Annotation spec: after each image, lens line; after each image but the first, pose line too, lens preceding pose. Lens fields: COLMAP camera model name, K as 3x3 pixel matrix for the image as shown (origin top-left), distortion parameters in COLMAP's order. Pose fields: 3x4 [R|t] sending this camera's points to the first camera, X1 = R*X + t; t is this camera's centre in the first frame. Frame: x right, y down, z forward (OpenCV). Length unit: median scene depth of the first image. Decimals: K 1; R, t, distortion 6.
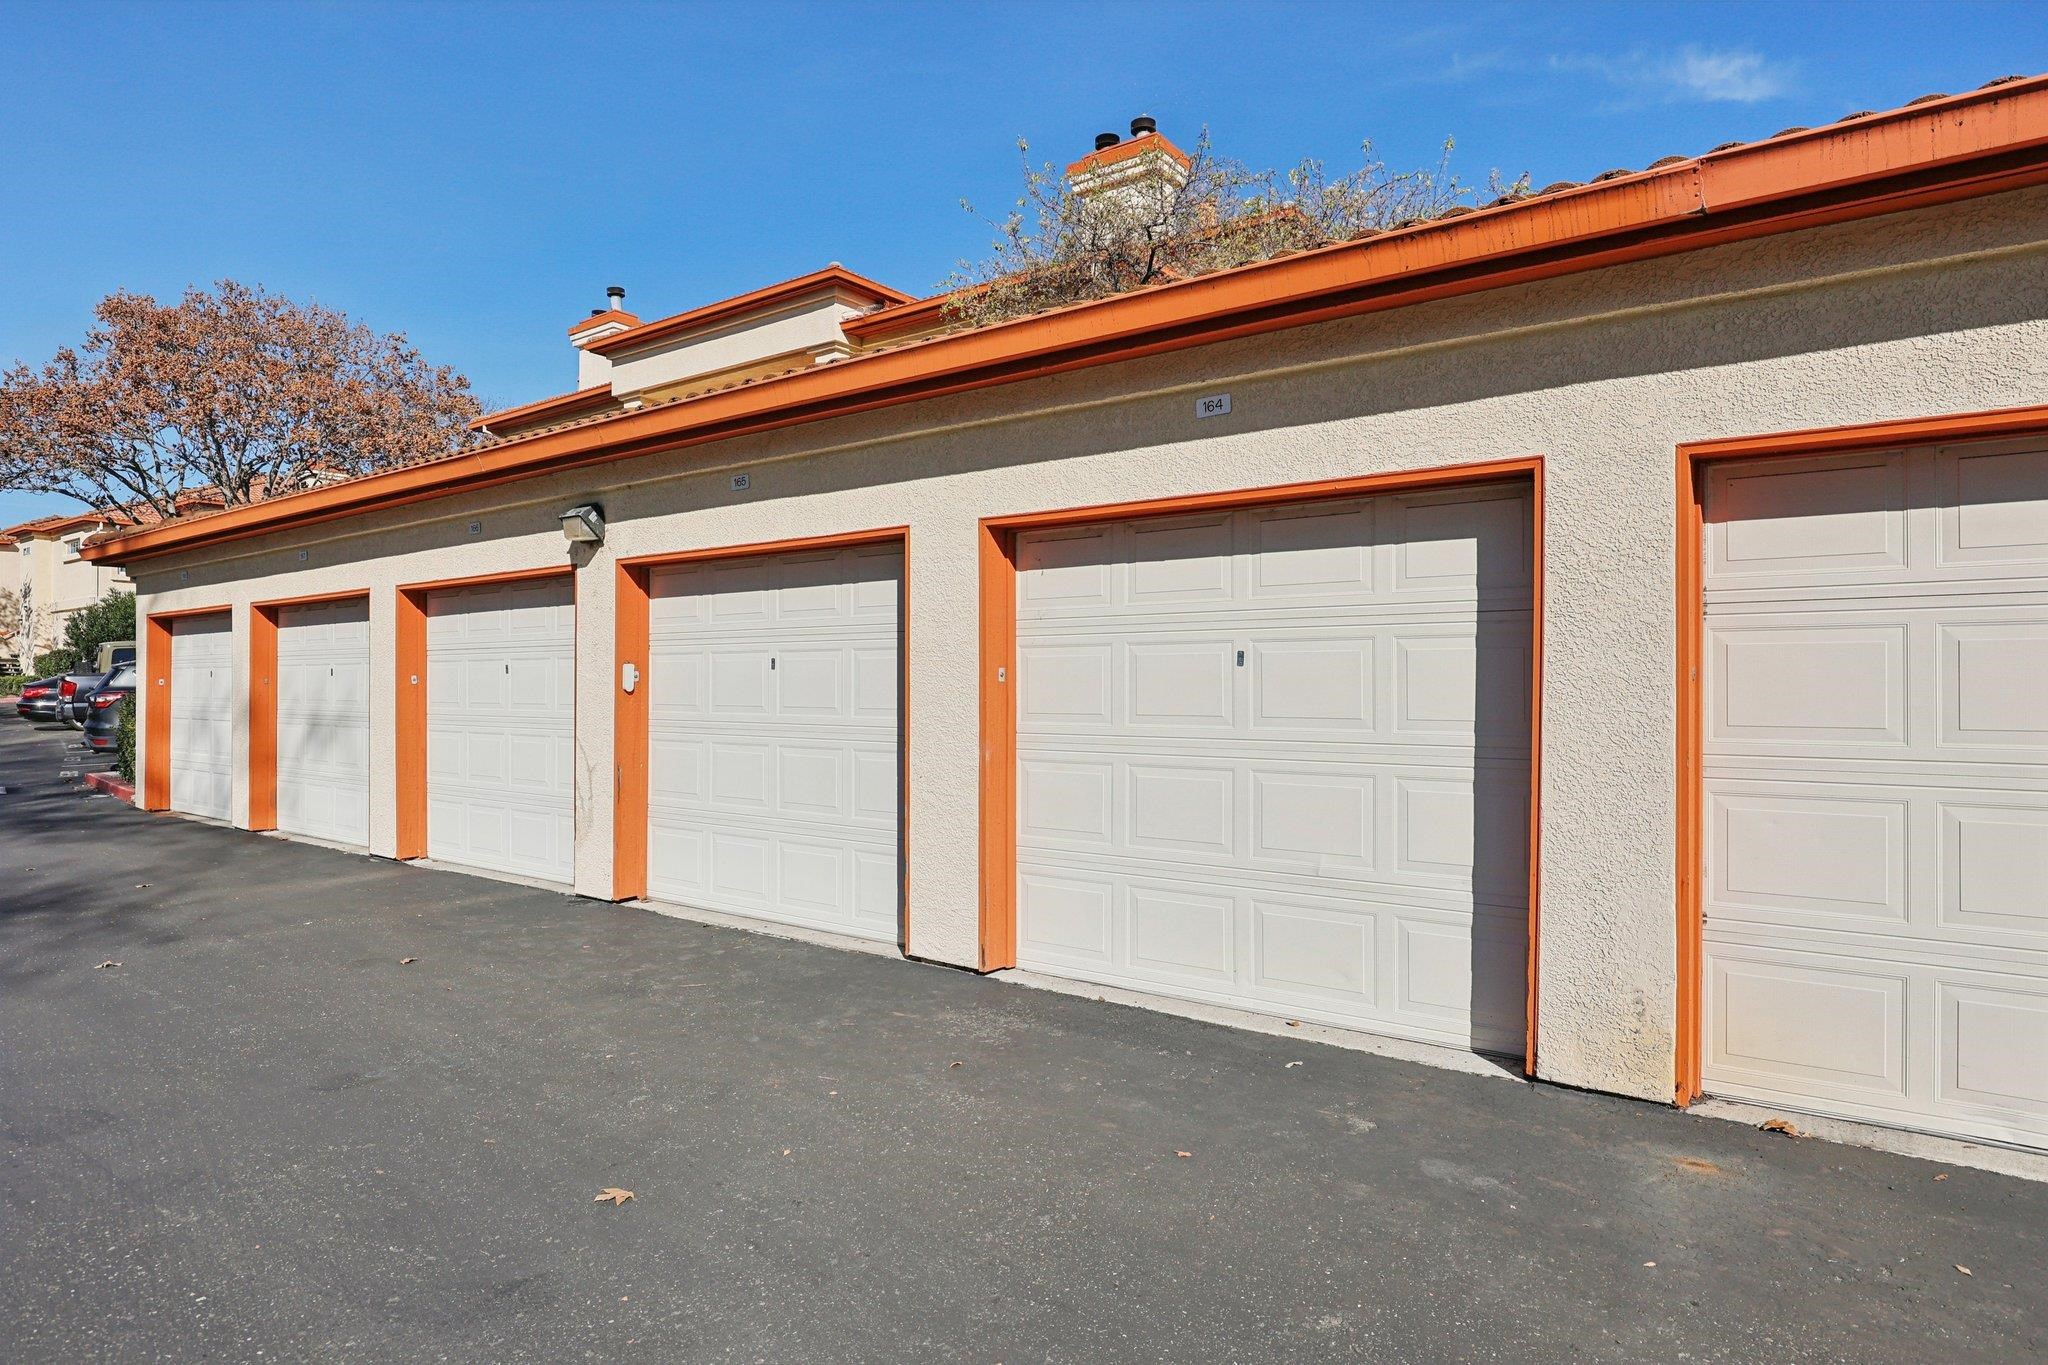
lens RADIAL K [[1187.2, 0, 1022.2], [0, 1187.2, 682.2], [0, 0, 1]] dist [-0.012399, 0.012838]
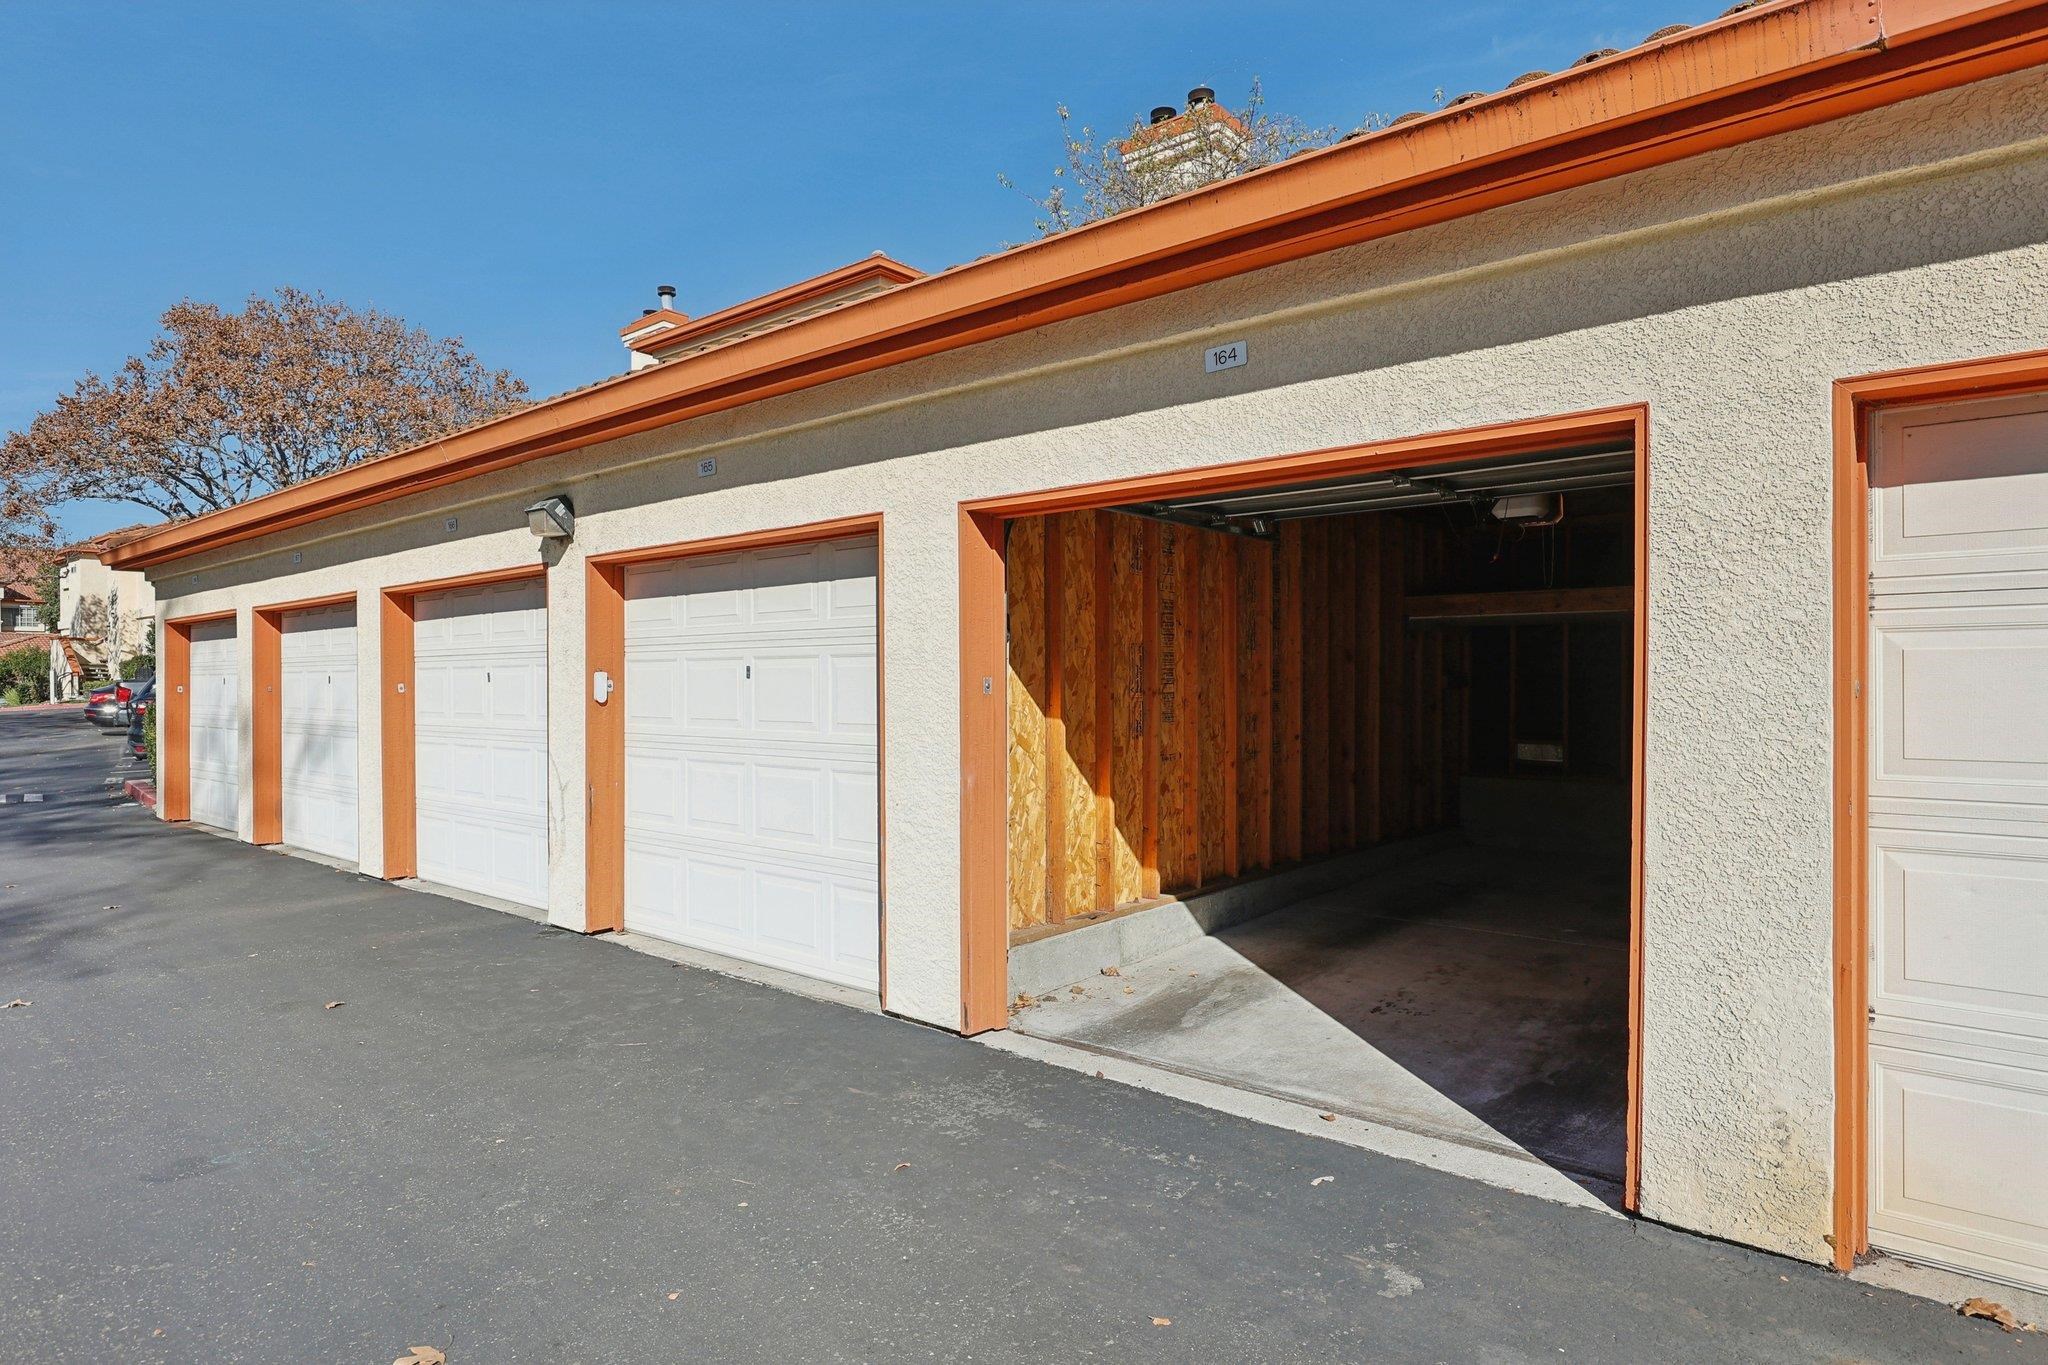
lens RADIAL K [[1187.2, 0, 1017.6], [0, 1187.2, 679.5], [0, 0, 1]] dist [-0.012399, 0.012838]
pose [[0.997537, -0.000221, -0.070138, 0.076128], [-0.000126, 0.999988, -0.004944, -0.007900], [0.070138, 0.004941, 0.997525, 0.181302]]
